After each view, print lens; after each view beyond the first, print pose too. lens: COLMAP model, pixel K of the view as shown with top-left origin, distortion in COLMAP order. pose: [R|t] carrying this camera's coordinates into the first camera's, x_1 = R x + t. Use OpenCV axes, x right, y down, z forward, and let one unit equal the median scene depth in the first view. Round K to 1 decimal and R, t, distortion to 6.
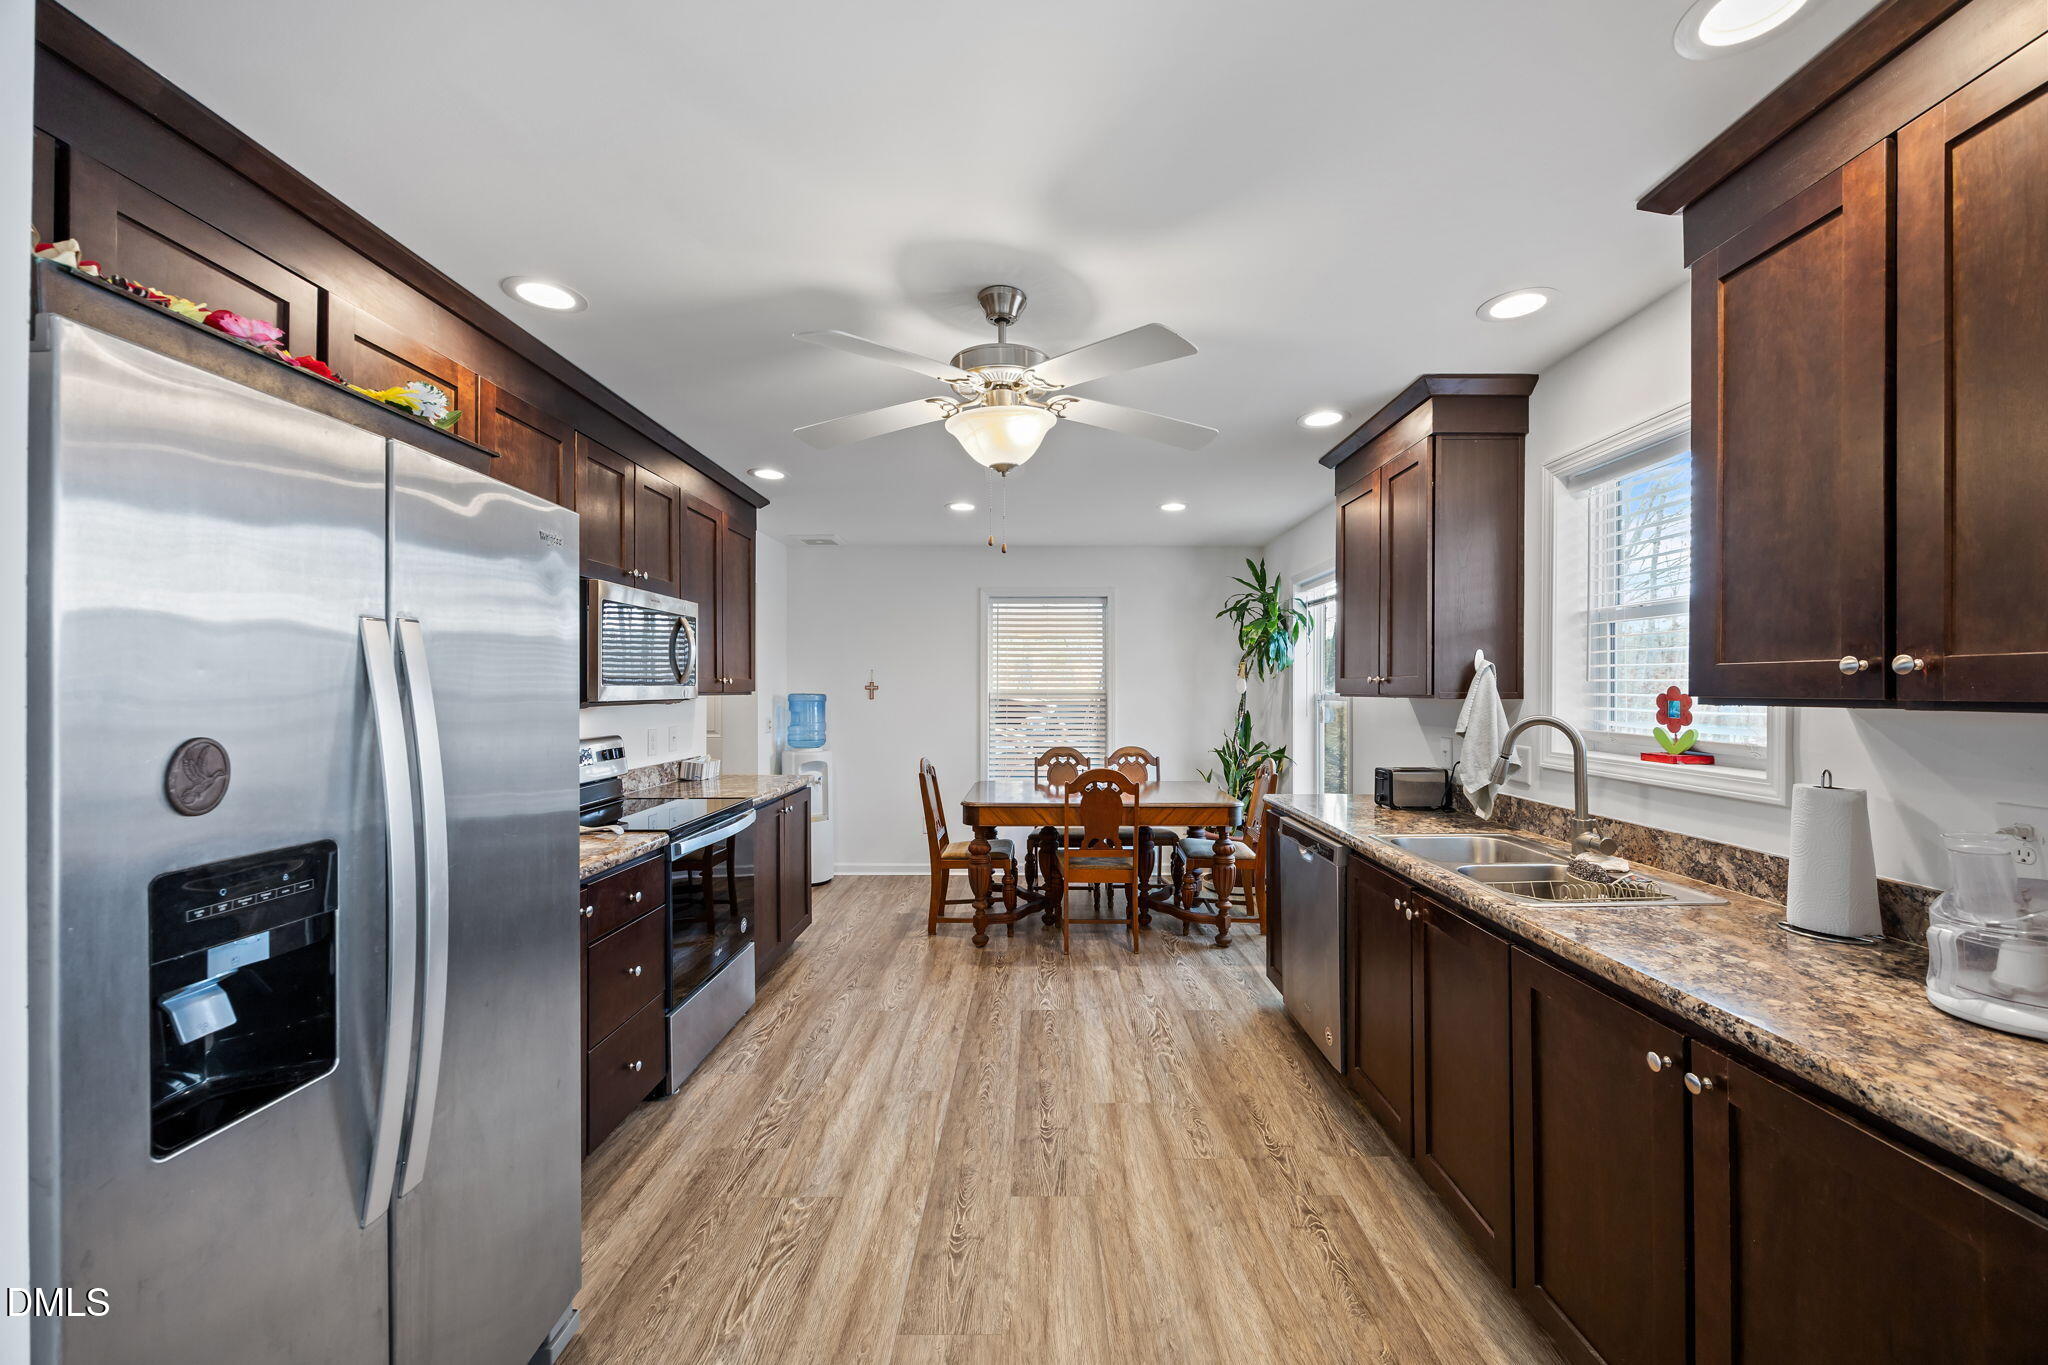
lens RADIAL K [[794.9, 0, 1016.9], [0, 794.9, 687.6], [0, 0, 1]] dist [-0.020806, -0.000076]
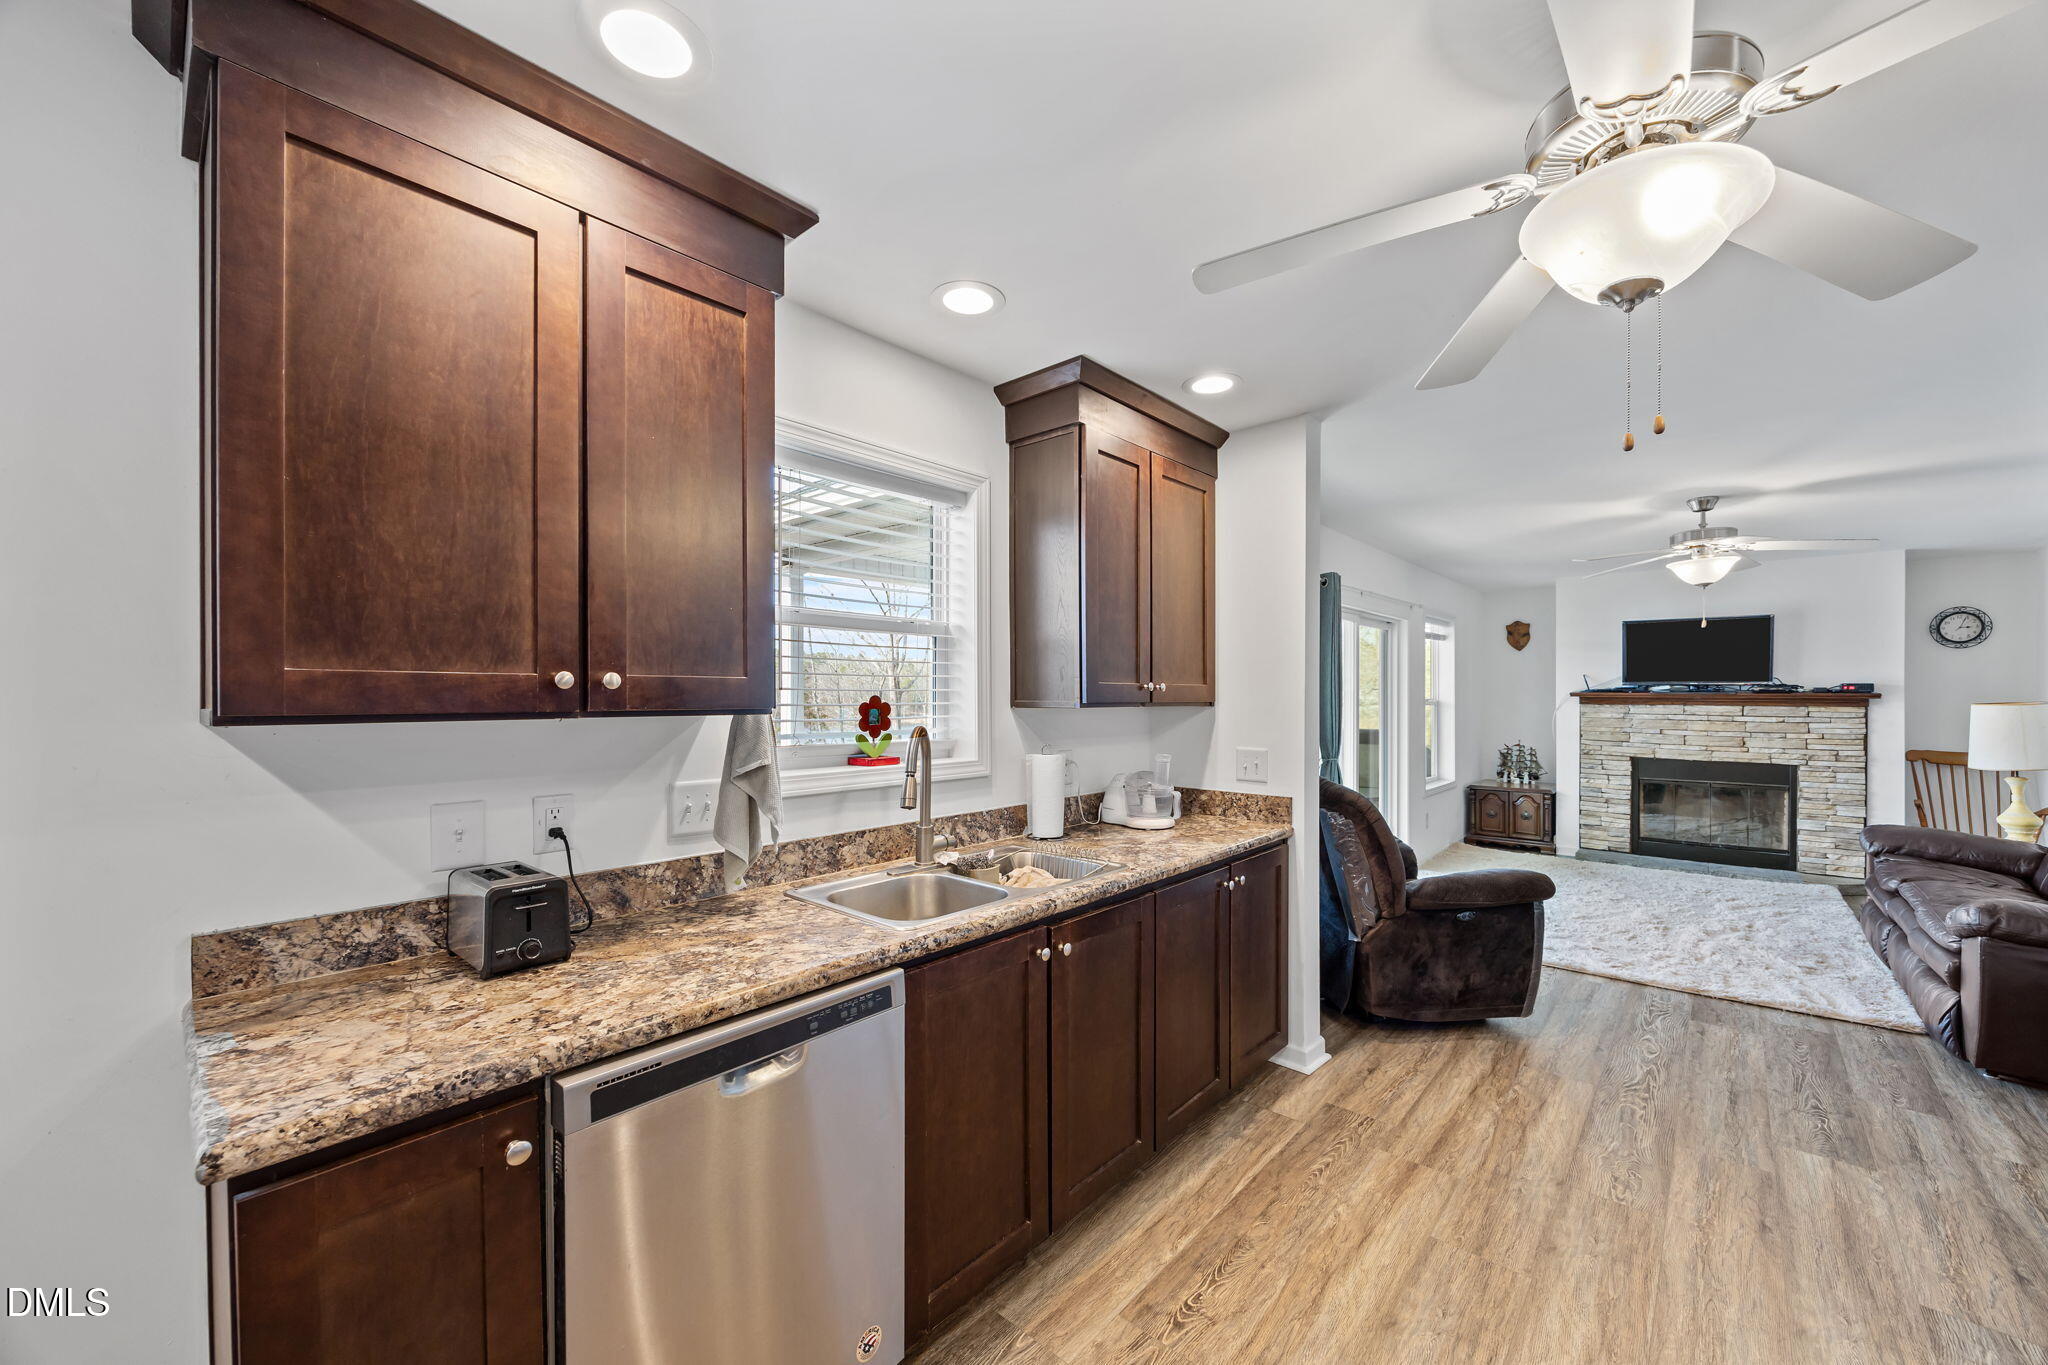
lens RADIAL K [[794.9, 0, 1016.9], [0, 794.9, 687.6], [0, 0, 1]] dist [-0.020806, -0.000076]
pose [[-0.765173, -0.004037, 0.643812, -0.023093], [-0.007291, 0.999971, -0.002396, -0.007882], [-0.643784, -0.006528, -0.765180, 1.164114]]
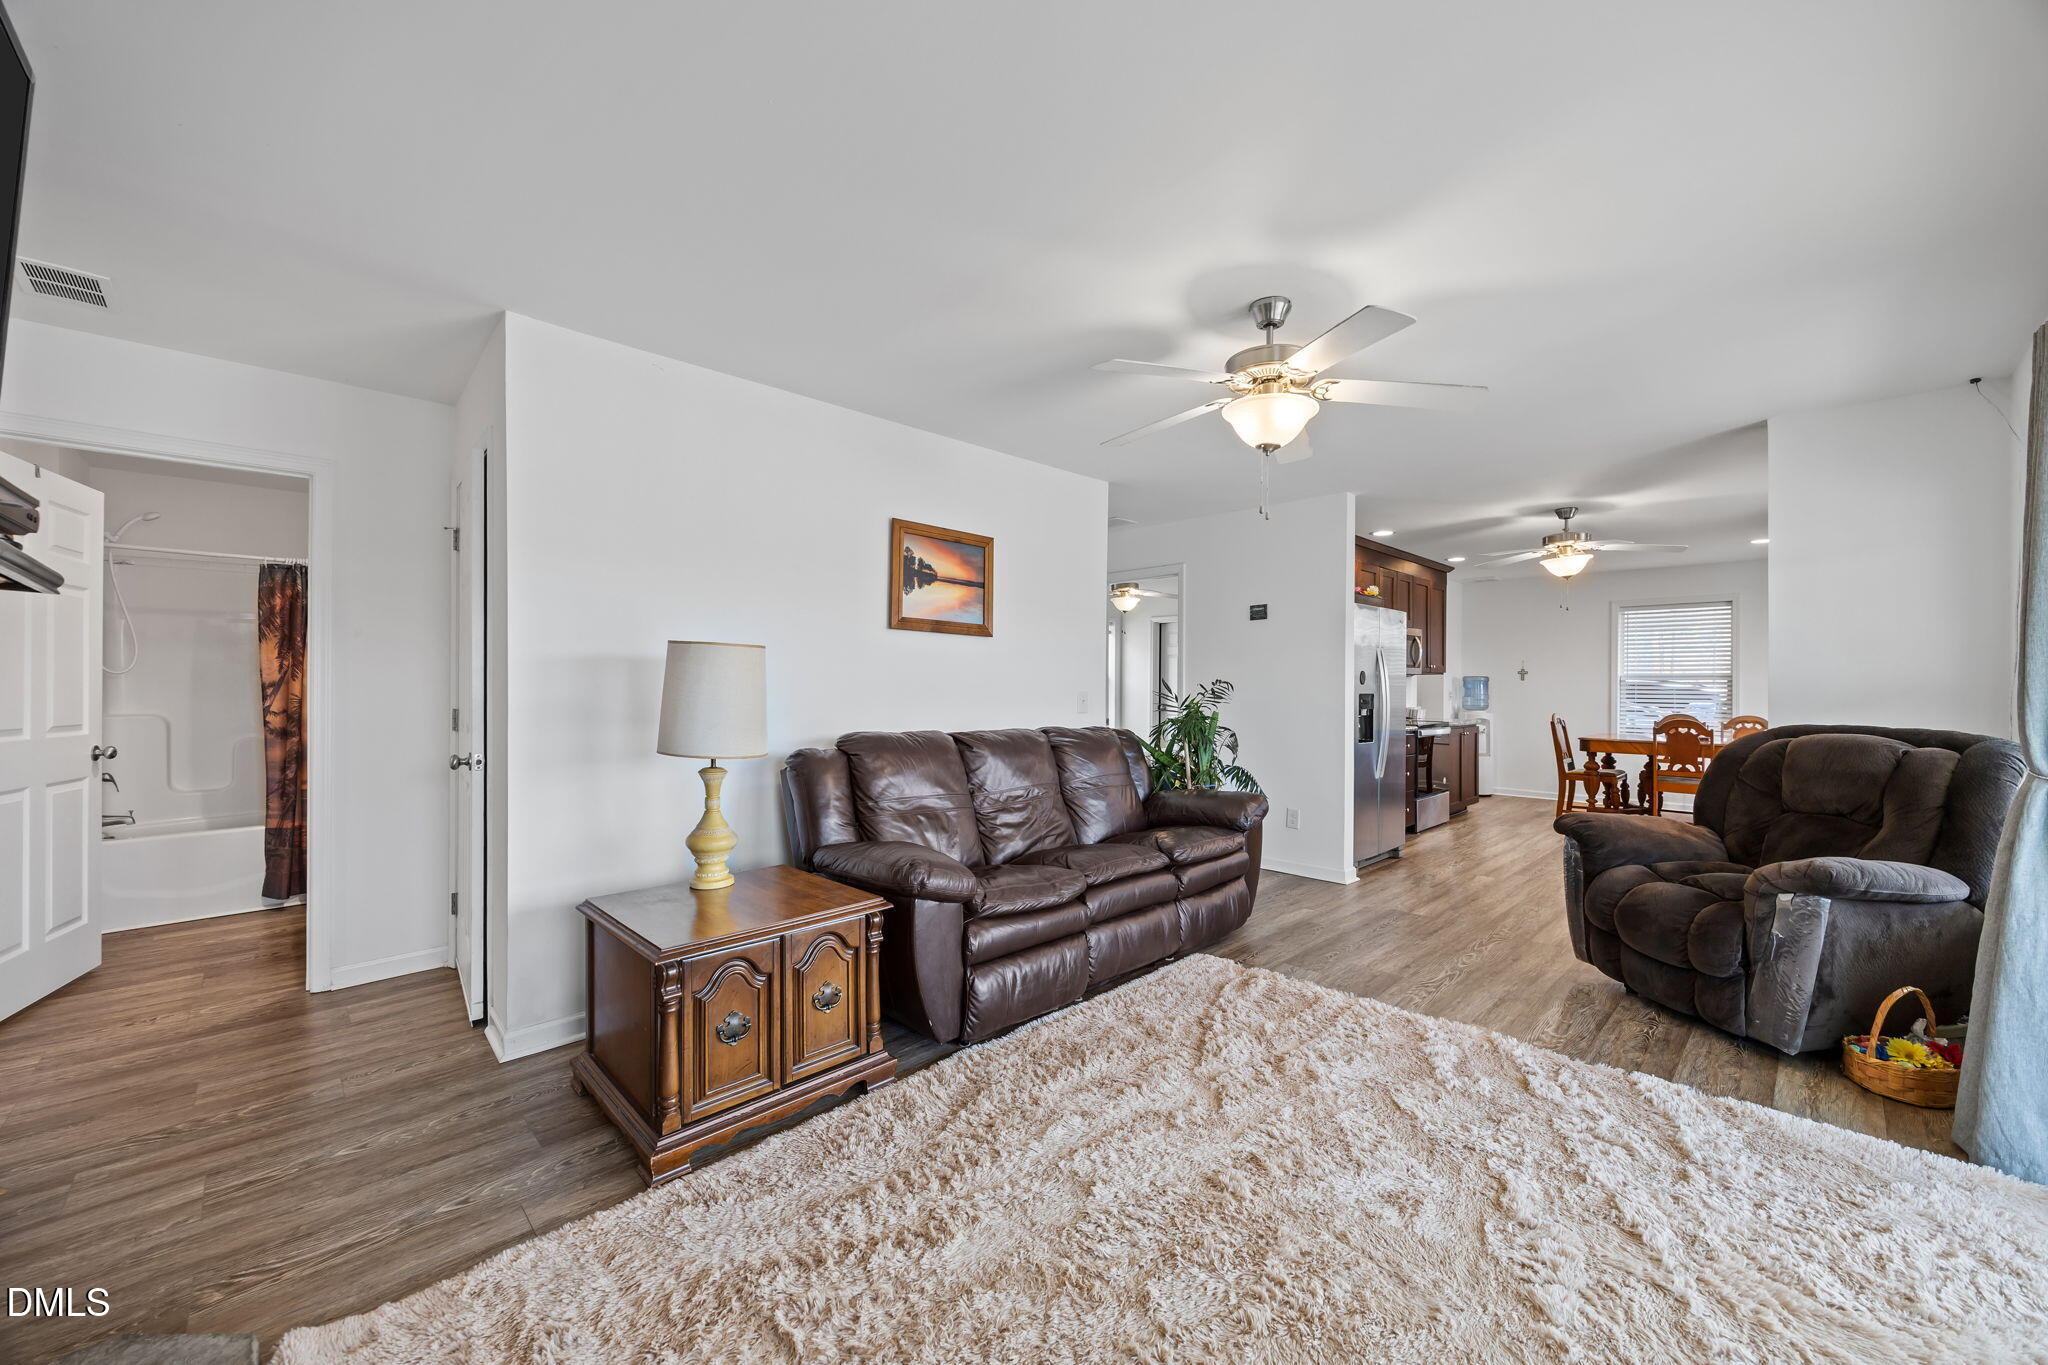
lens RADIAL K [[794.9, 0, 1016.9], [0, 794.9, 687.6], [0, 0, 1]] dist [-0.020806, -0.000076]
pose [[0.713196, 0.005263, -0.700945, 0.312315], [-0.004314, 0.999986, 0.003119, 0.048113], [0.700951, 0.000799, 0.713209, -1.281790]]
